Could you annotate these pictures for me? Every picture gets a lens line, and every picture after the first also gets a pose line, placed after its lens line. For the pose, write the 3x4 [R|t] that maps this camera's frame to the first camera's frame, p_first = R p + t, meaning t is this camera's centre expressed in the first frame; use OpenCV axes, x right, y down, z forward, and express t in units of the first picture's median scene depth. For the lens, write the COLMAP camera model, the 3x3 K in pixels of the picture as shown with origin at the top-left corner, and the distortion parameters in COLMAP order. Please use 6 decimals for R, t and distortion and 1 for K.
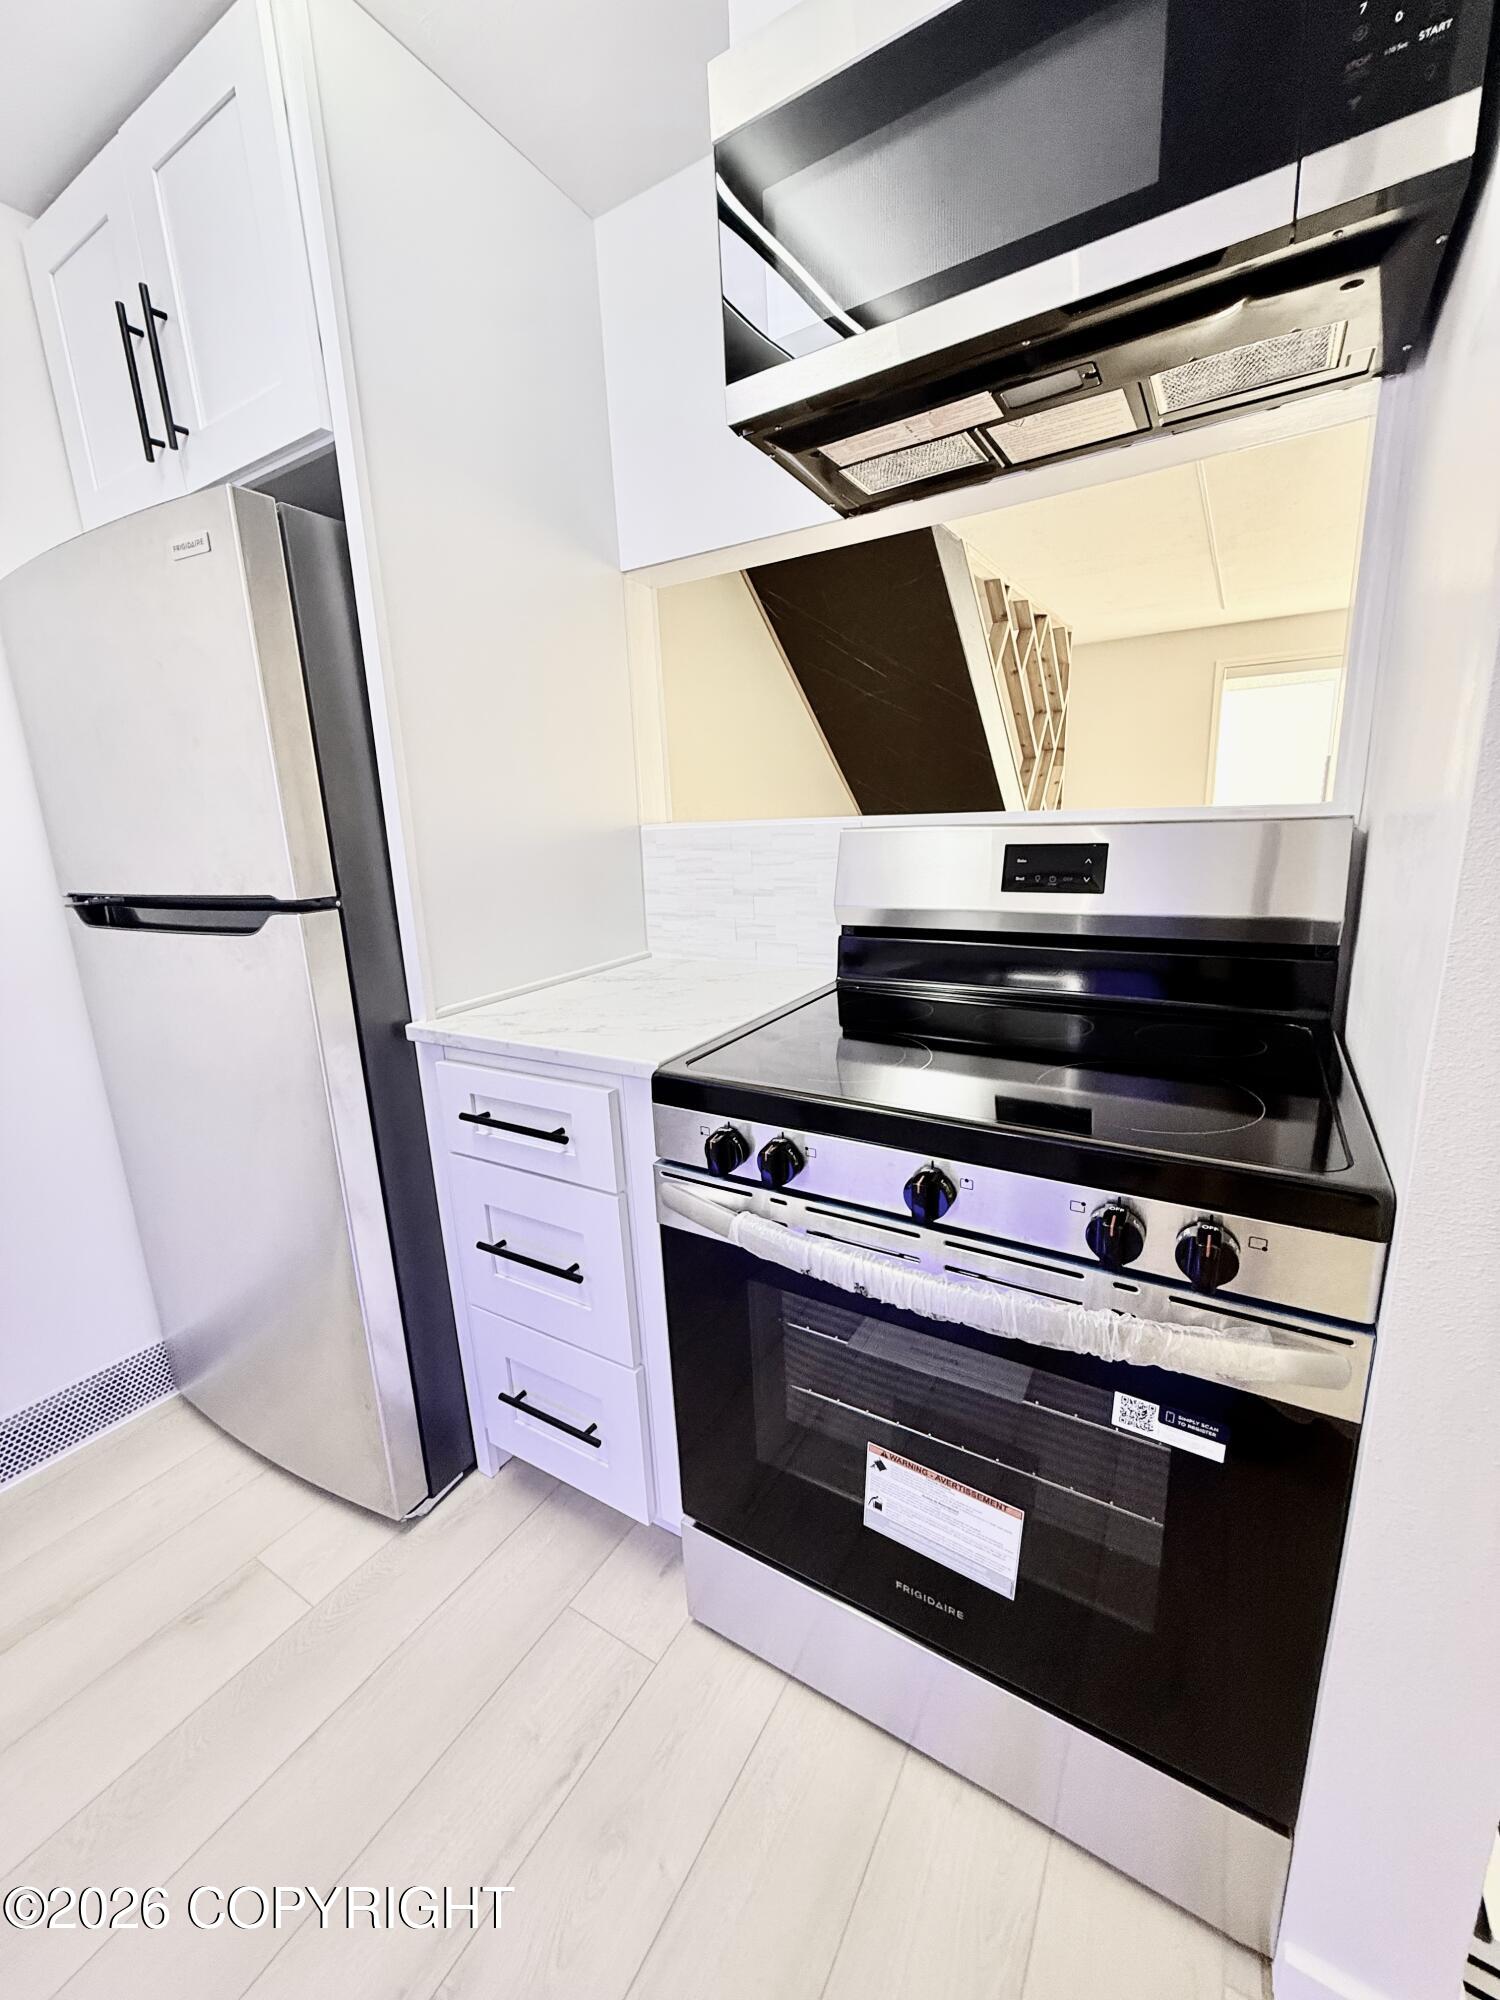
lens RADIAL K [[797.7, 0, 746.4], [0, 797.7, 992.5], [0, 0, 1]] dist [-0.000301, -0.000305]
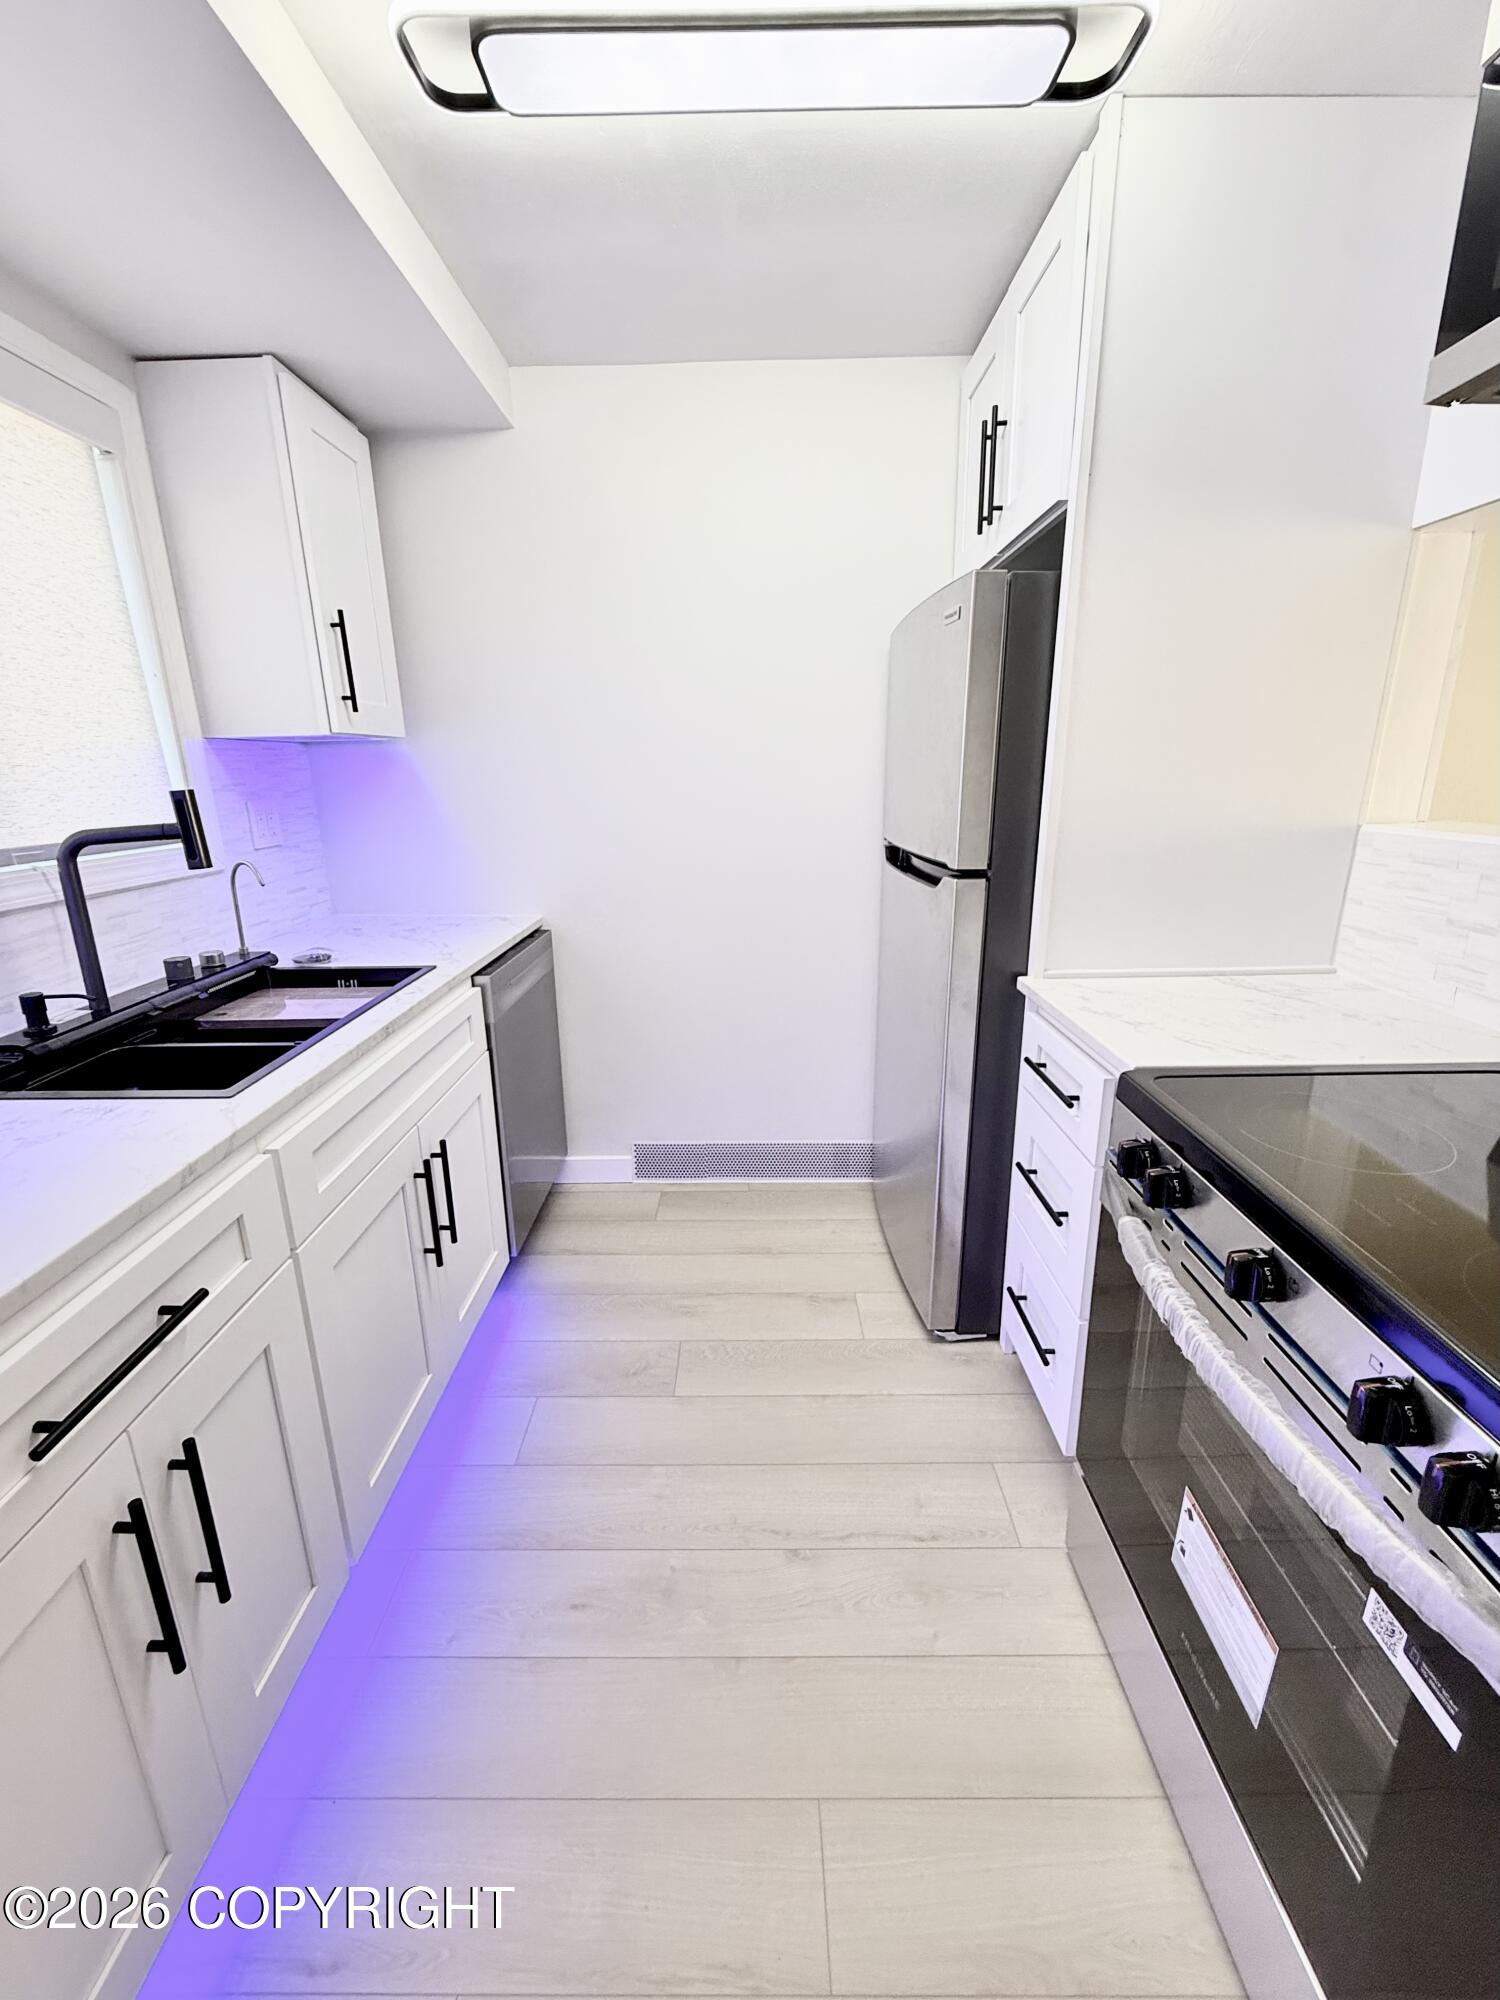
lens RADIAL K [[797.7, 0, 740.7], [0, 797.7, 990.5], [0, 0, 1]] dist [-0.000301, -0.000305]
pose [[0.517551, 0.261975, -0.814561, 0.375956], [-0.195920, 0.962968, 0.185222, -0.086569], [0.832920, 0.063727, 0.549711, -0.049998]]
